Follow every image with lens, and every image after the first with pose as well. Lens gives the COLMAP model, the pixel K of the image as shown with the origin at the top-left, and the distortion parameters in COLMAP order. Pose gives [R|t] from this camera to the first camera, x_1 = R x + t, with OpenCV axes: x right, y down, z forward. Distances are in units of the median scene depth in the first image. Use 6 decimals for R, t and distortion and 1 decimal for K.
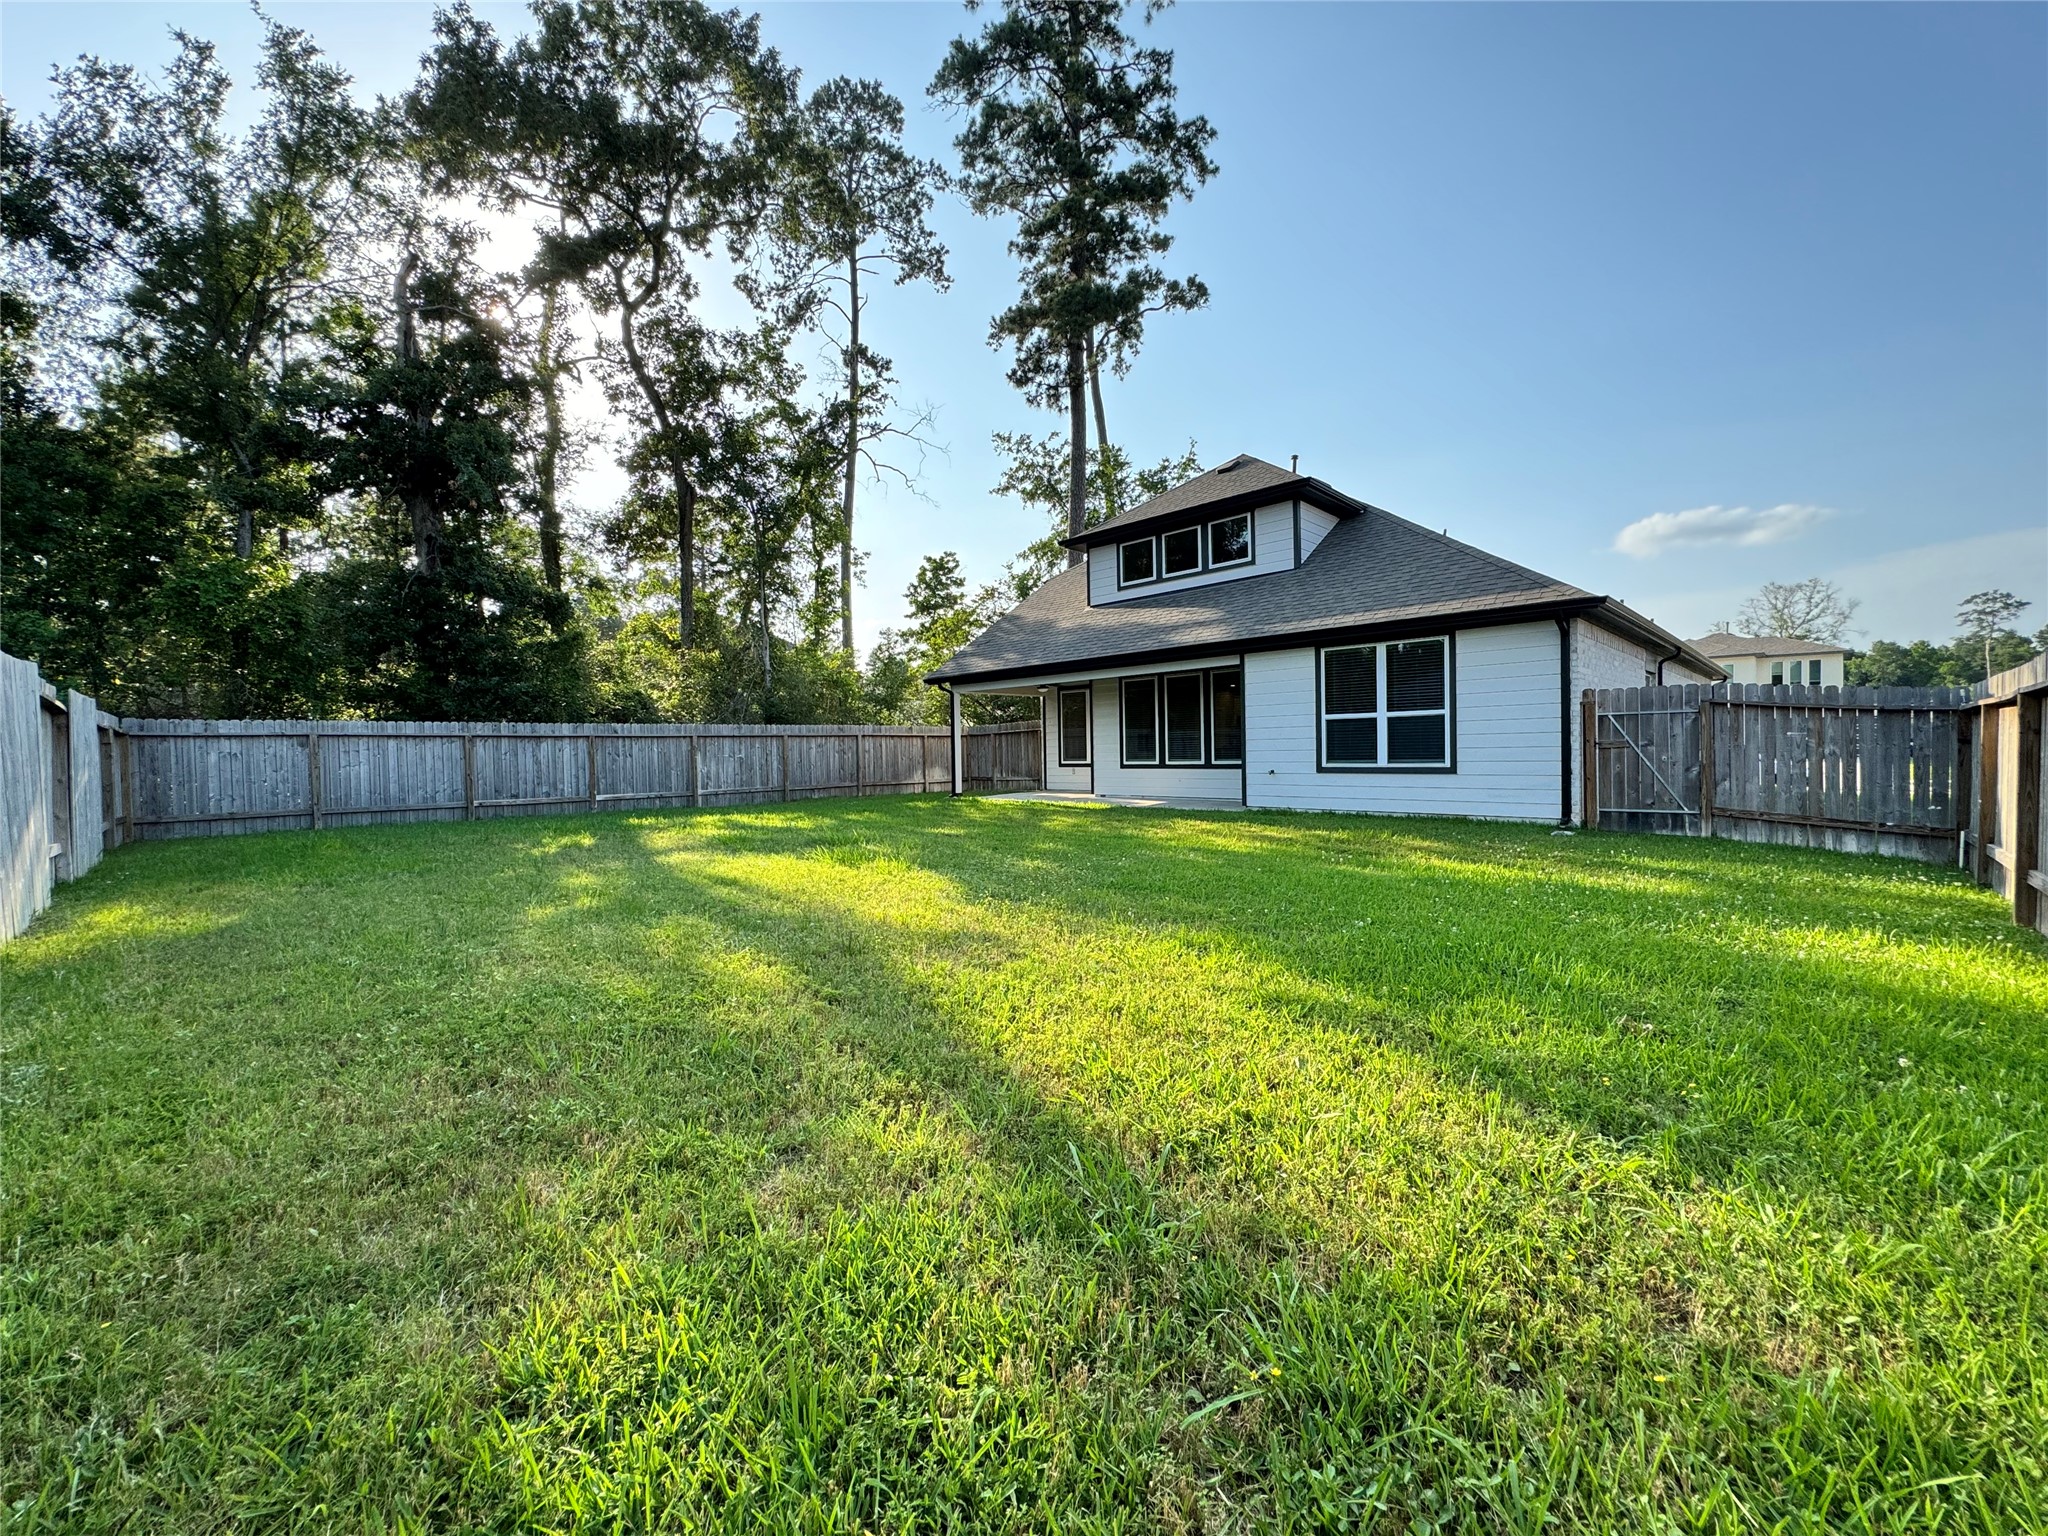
lens RADIAL K [[815.9, 0, 1023.5], [0, 815.9, 765.6], [0, 0, 1]] dist [-0.003916, 0.000960]
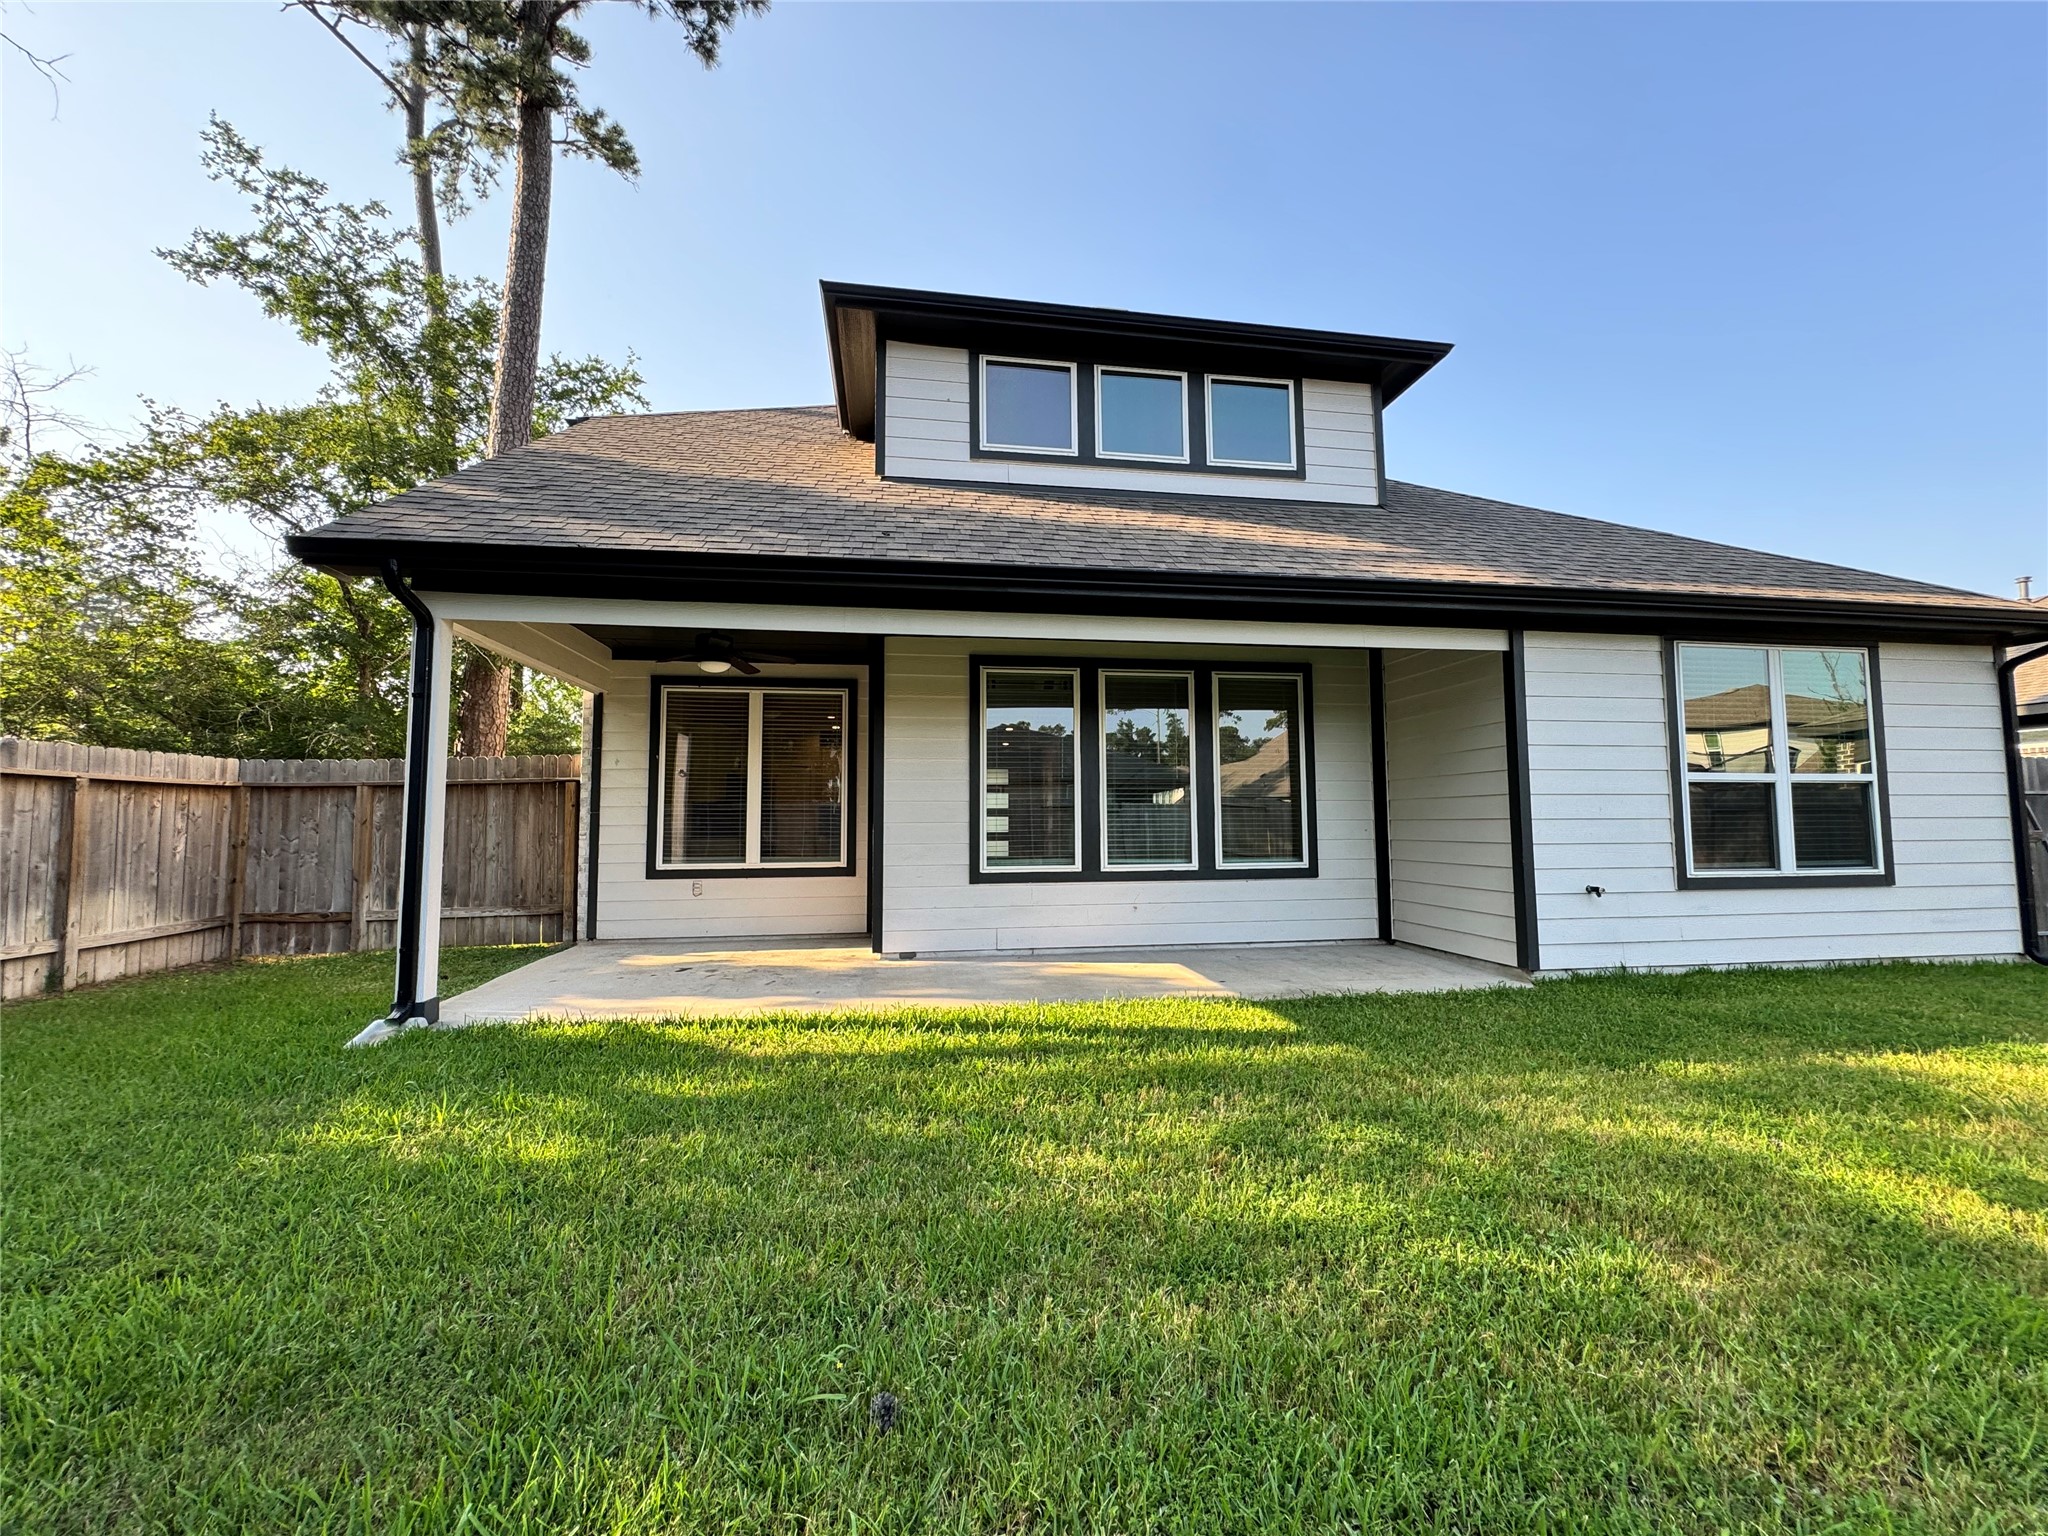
lens RADIAL K [[815.9, 0, 1023.2], [0, 815.9, 777.2], [0, 0, 1]] dist [-0.003916, 0.000960]
pose [[0.594855, 0.066572, 0.801072, -0.267420], [0.007212, 0.996083, -0.088133, -0.018277], [-0.803801, 0.058204, 0.592045, 1.022592]]
